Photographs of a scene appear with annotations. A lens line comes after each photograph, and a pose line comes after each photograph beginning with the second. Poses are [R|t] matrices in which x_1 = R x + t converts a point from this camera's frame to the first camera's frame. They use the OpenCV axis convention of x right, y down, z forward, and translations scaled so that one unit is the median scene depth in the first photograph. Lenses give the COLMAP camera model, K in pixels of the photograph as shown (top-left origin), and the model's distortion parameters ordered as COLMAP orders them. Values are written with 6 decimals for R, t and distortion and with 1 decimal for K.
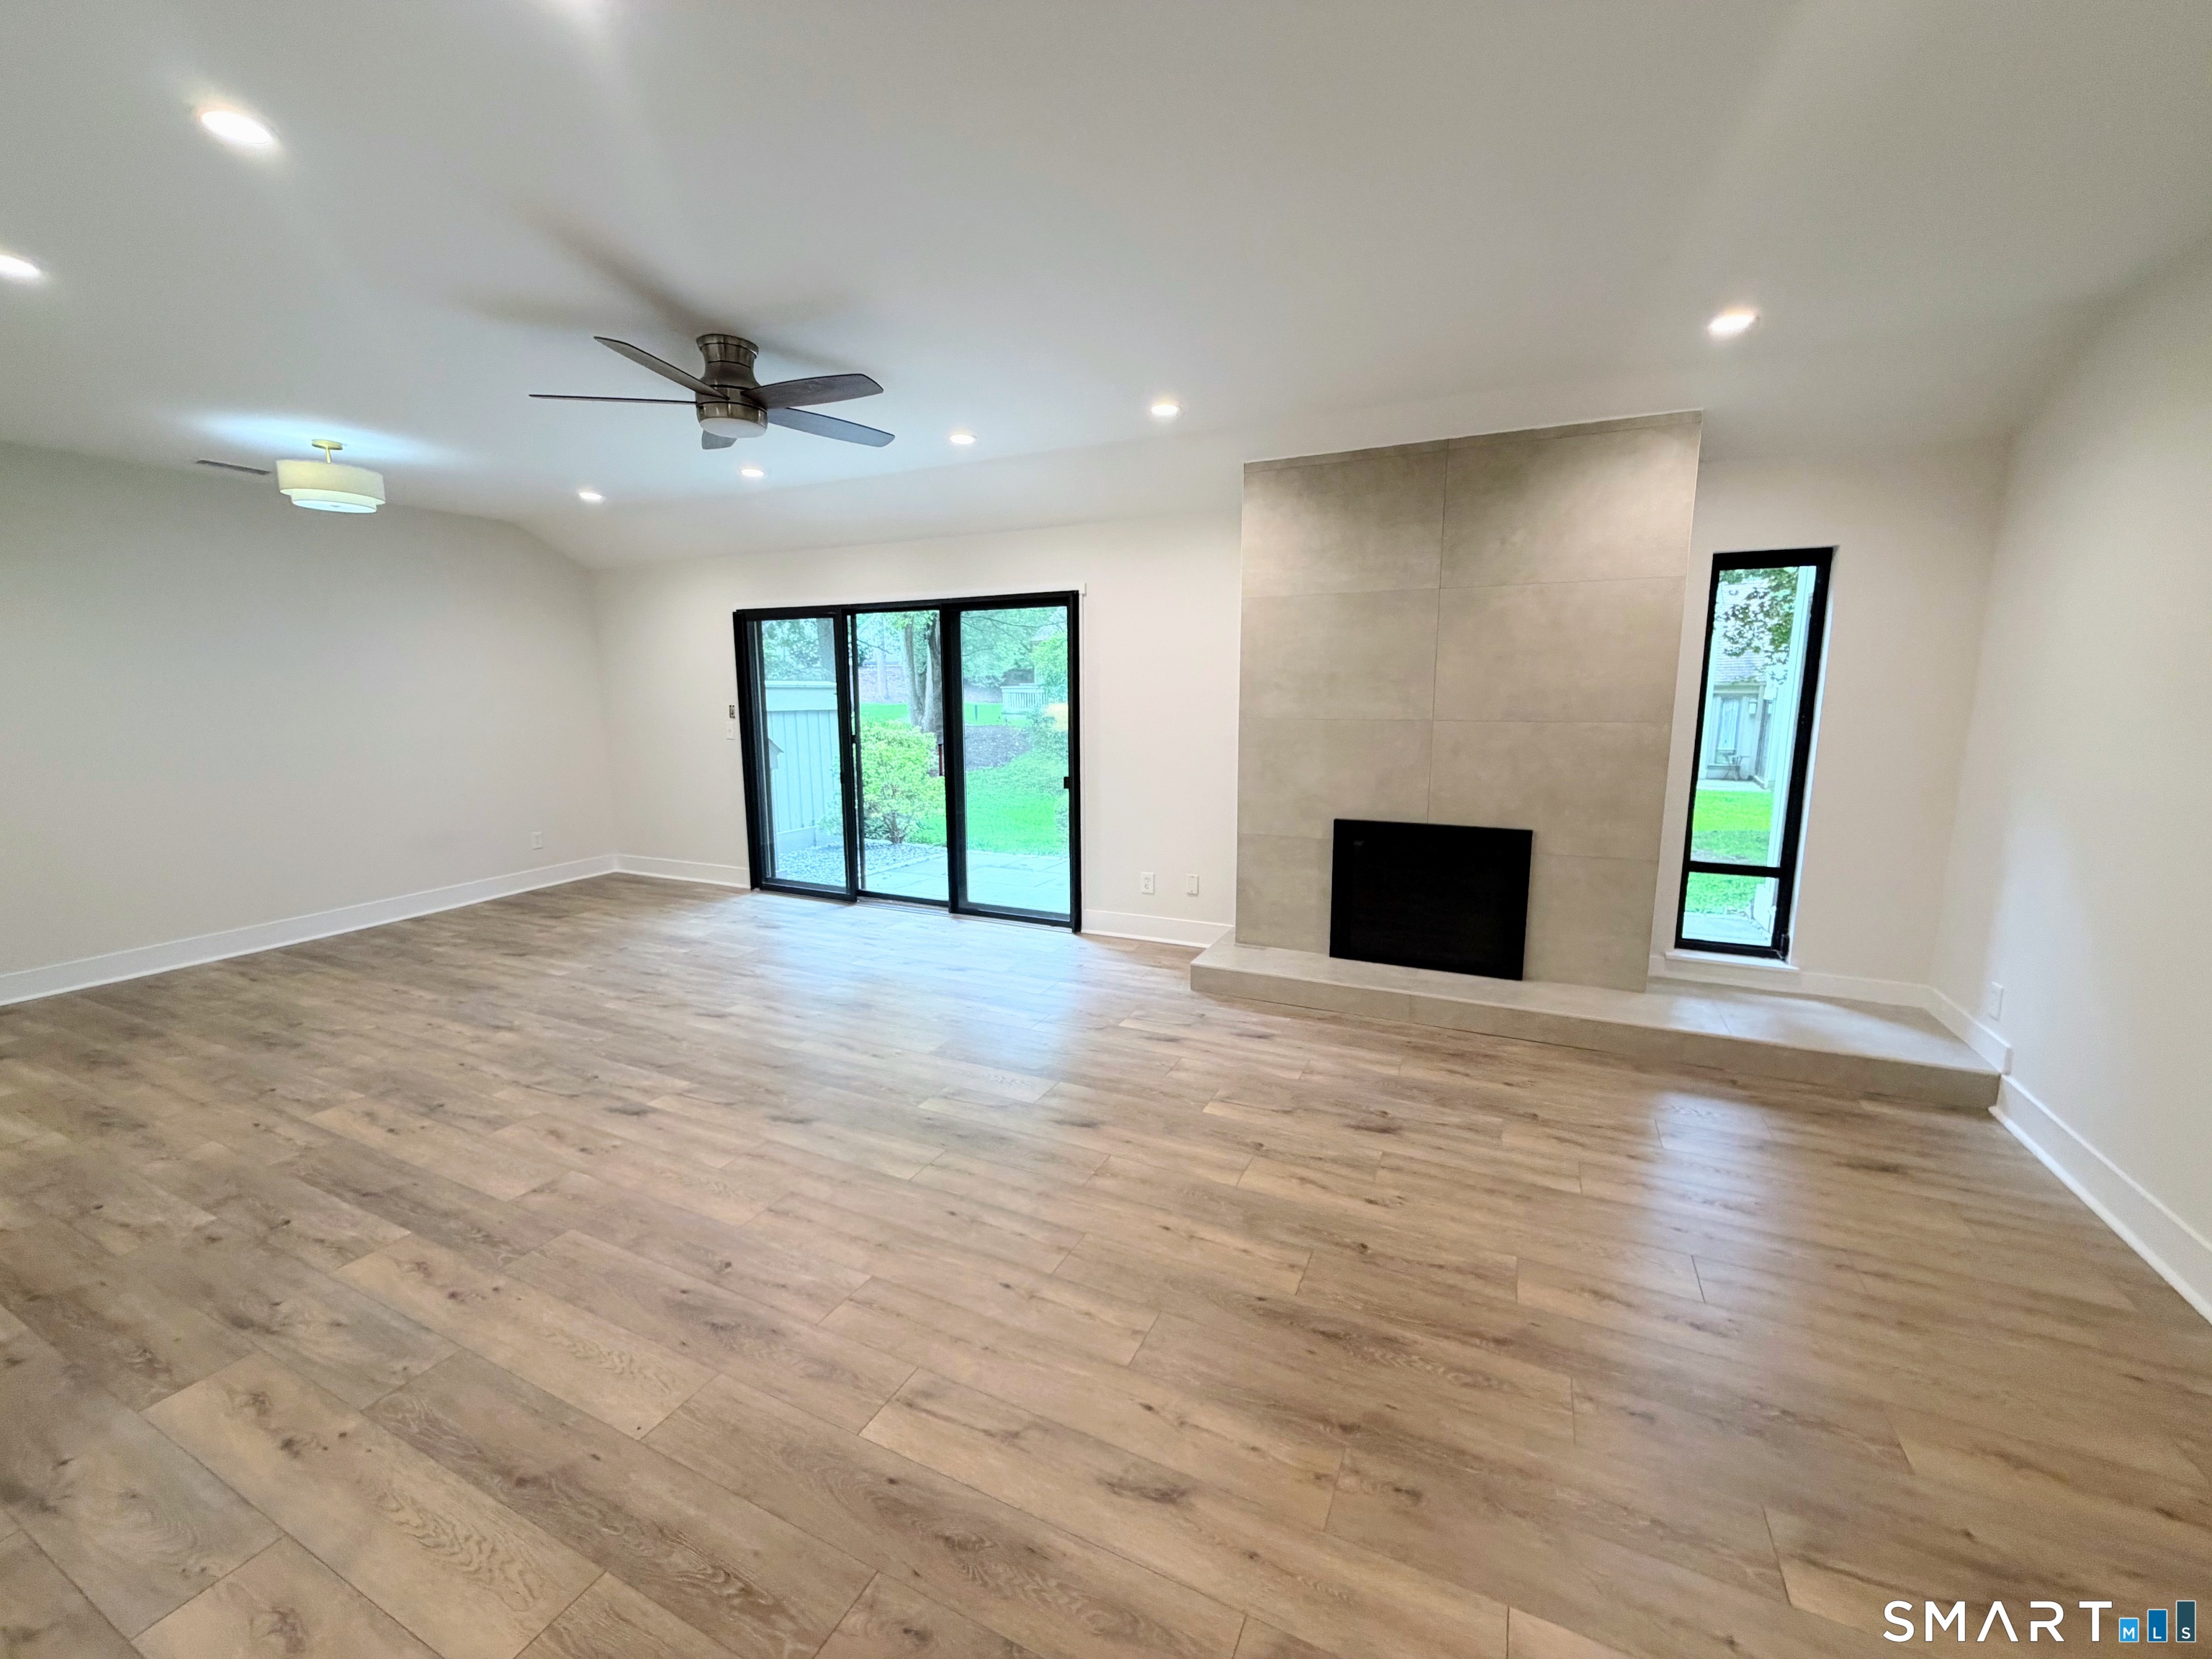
lens RADIAL K [[907.8, 0, 1101.3], [0, 907.8, 836.2], [0, 0, 1]] dist [-0.000761, -0.000357]
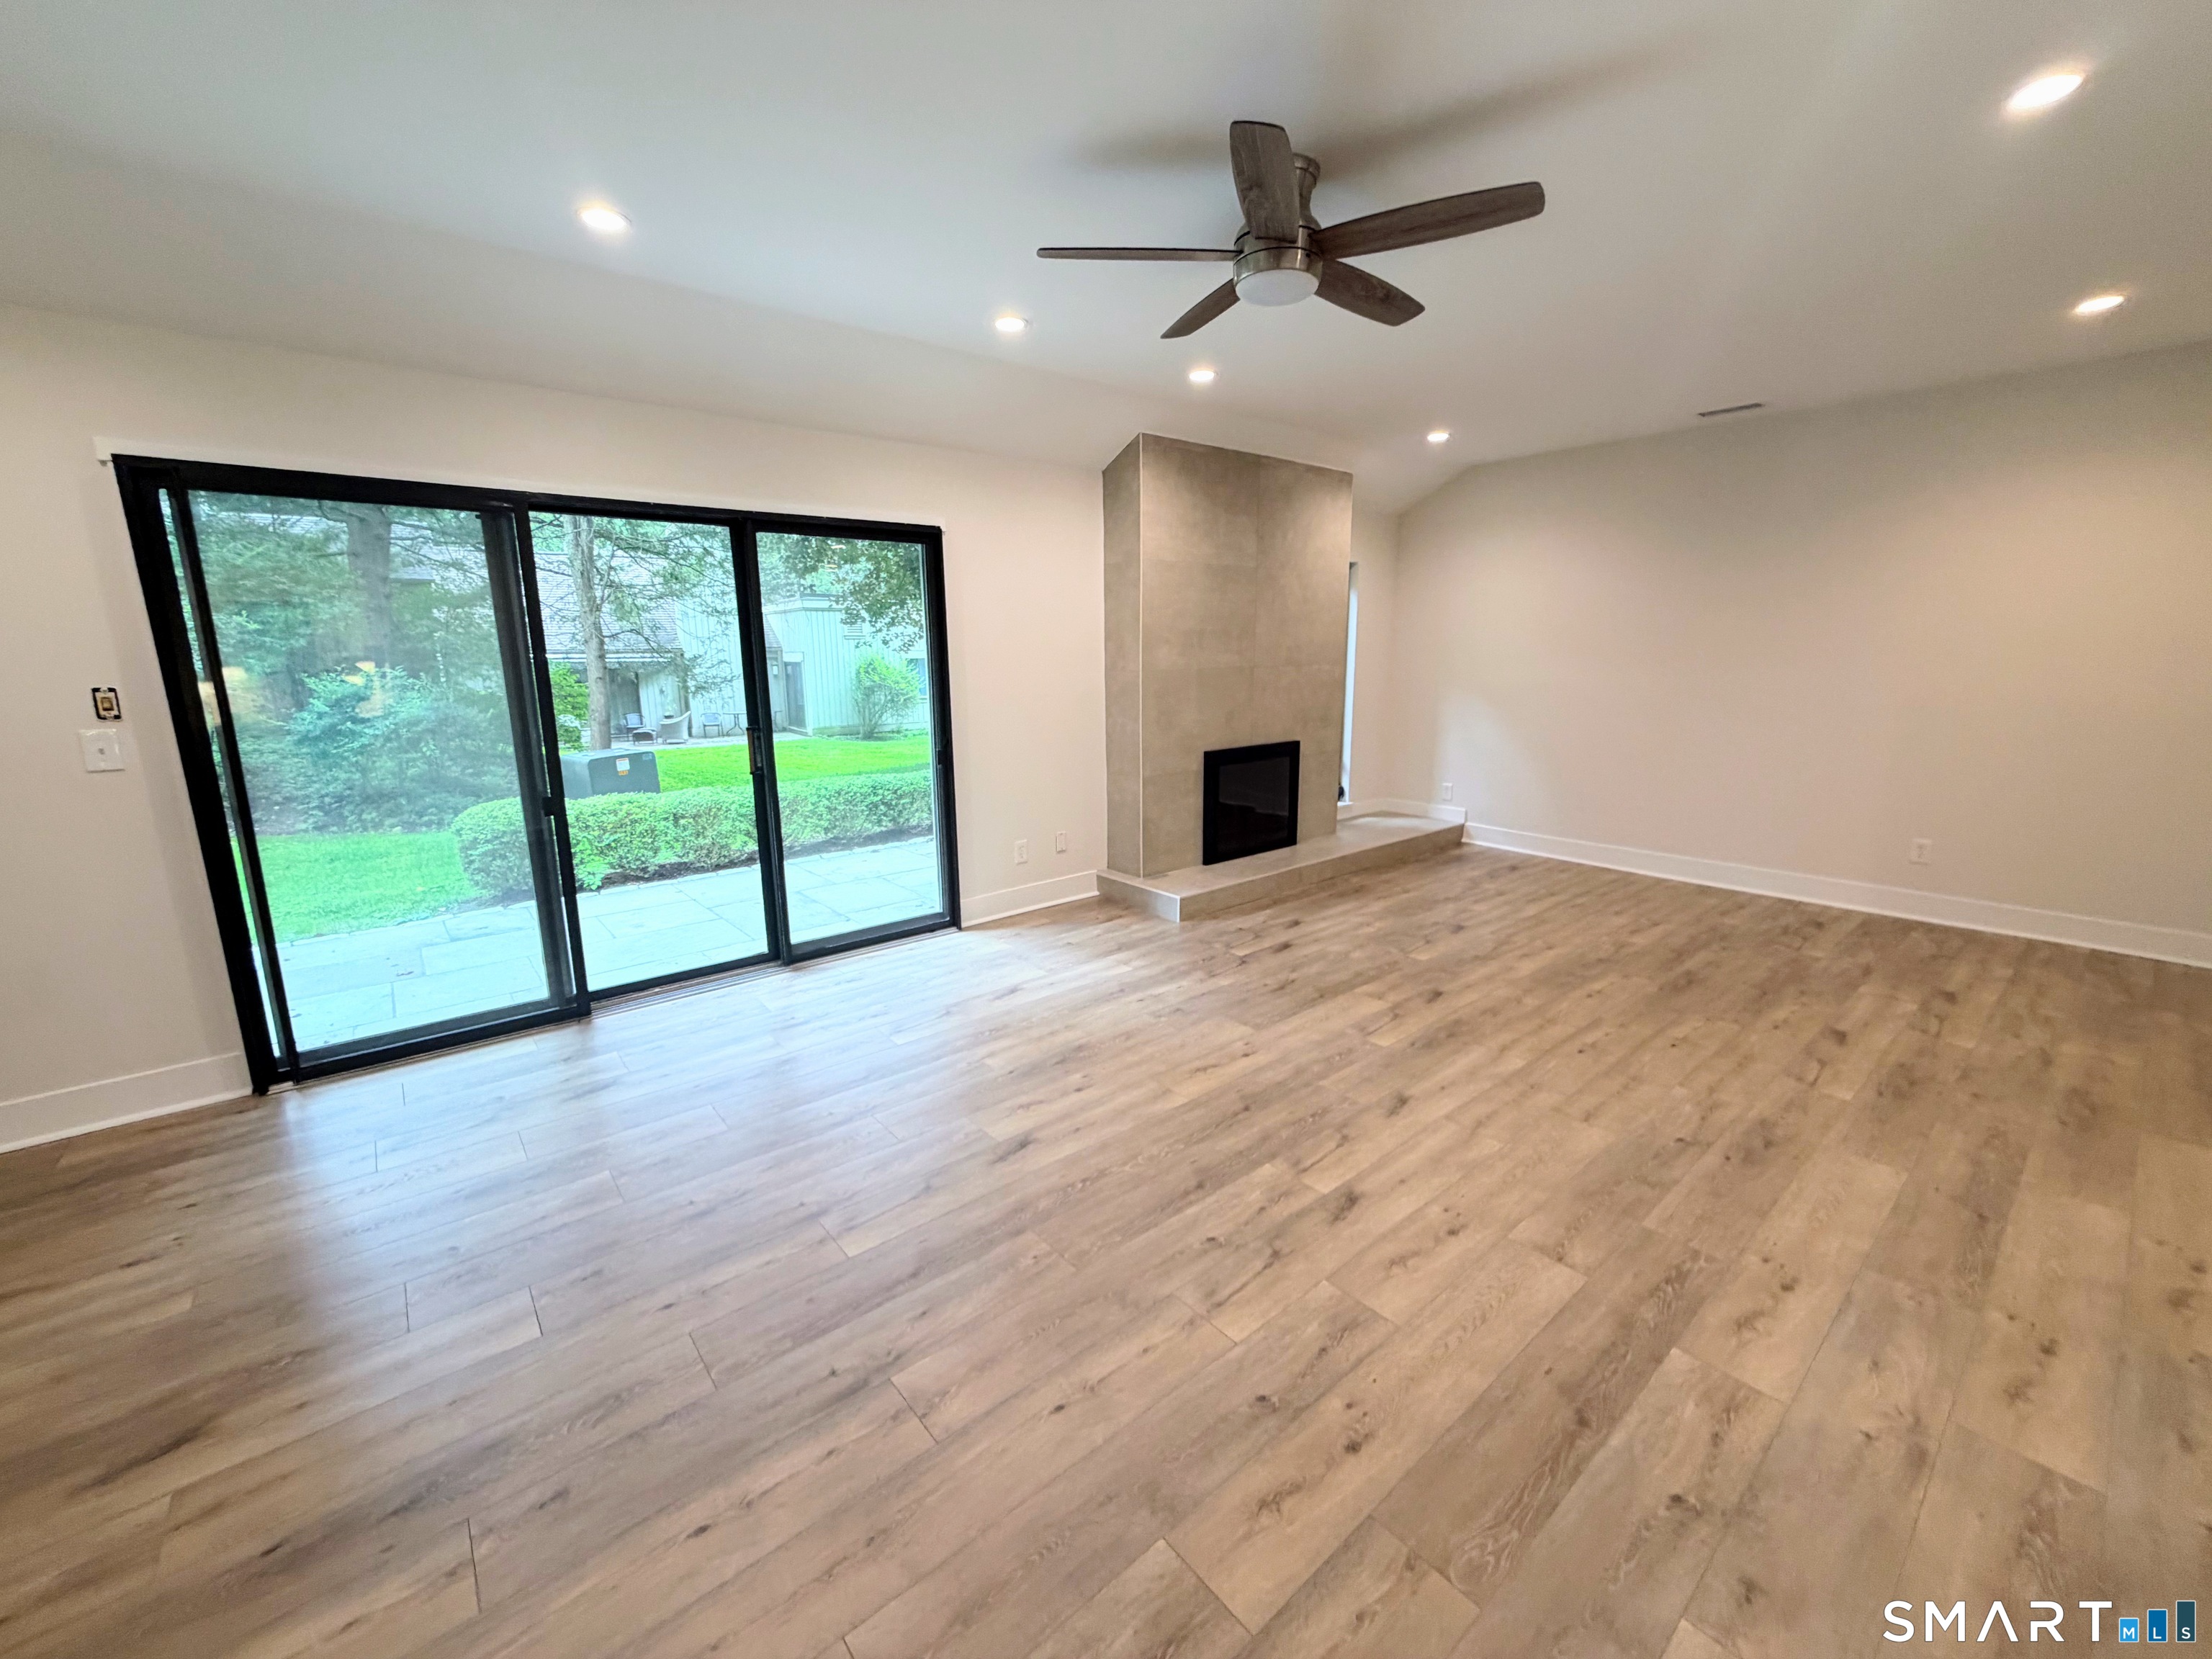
lens RADIAL K [[907.8, 0, 1101.3], [0, 907.8, 836.2], [0, 0, 1]] dist [-0.000761, -0.000357]
pose [[0.393320, -0.187502, 0.900079, -1.124833], [0.157943, 0.978210, 0.134759, -0.115829], [-0.905733, 0.089158, 0.414364, 0.784191]]
